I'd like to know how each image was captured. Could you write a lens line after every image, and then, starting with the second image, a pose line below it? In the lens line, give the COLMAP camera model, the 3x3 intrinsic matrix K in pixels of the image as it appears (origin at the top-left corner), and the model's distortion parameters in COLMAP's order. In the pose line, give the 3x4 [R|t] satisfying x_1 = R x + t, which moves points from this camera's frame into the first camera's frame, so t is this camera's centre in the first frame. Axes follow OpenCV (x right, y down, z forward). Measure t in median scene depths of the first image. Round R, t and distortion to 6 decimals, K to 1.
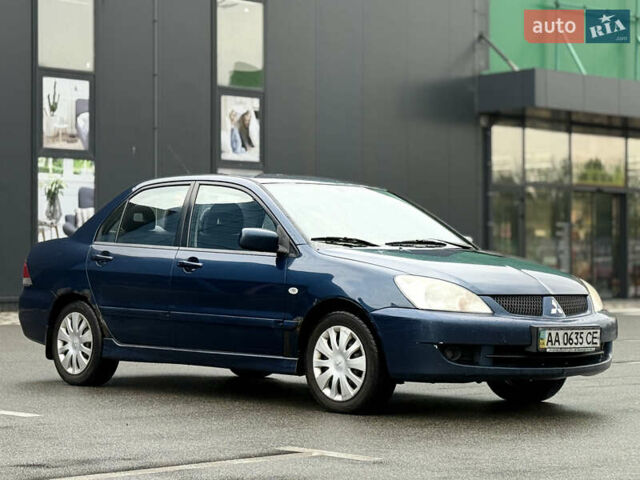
lens RADIAL K [[1690.2, 0, 319.6], [0, 1690.2, 239.4], [0, 0, 1]] dist [-0.002753, 1.274403]
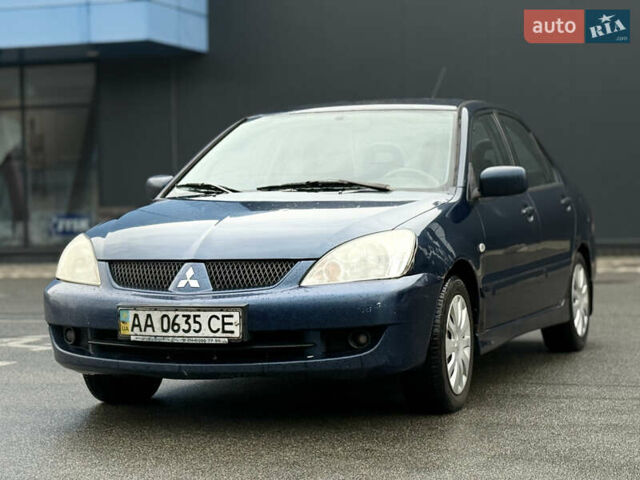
lens RADIAL K [[1760.3, 0, 320.7], [0, 1760.3, 240.5], [0, 0, 1]] dist [0.021102, -0.097858]
pose [[0.437411, 0.000679, -0.899262, 0.811368], [0.038472, 0.999070, 0.019468, 0.012191], [0.898439, -0.043112, 0.436978, 0.719904]]
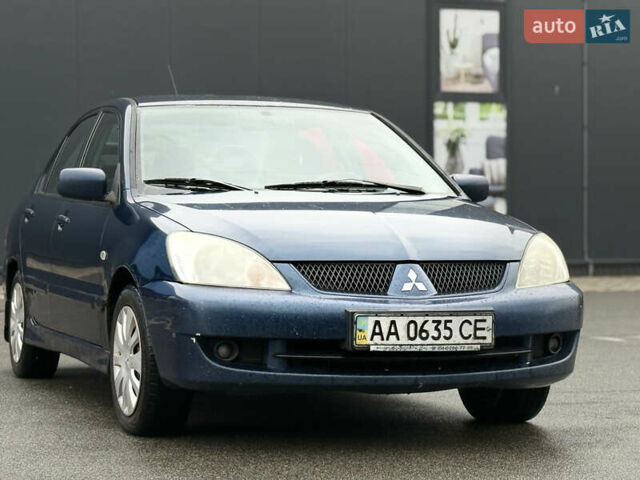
lens RADIAL K [[1760.3, 0, 320.7], [0, 1760.3, 240.5], [0, 0, 1]] dist [0.021102, -0.097858]
pose [[0.915587, -0.005261, -0.402085, 0.370015], [0.014082, 0.999721, 0.018985, 0.011715], [0.401873, -0.023045, 0.915405, 0.372121]]
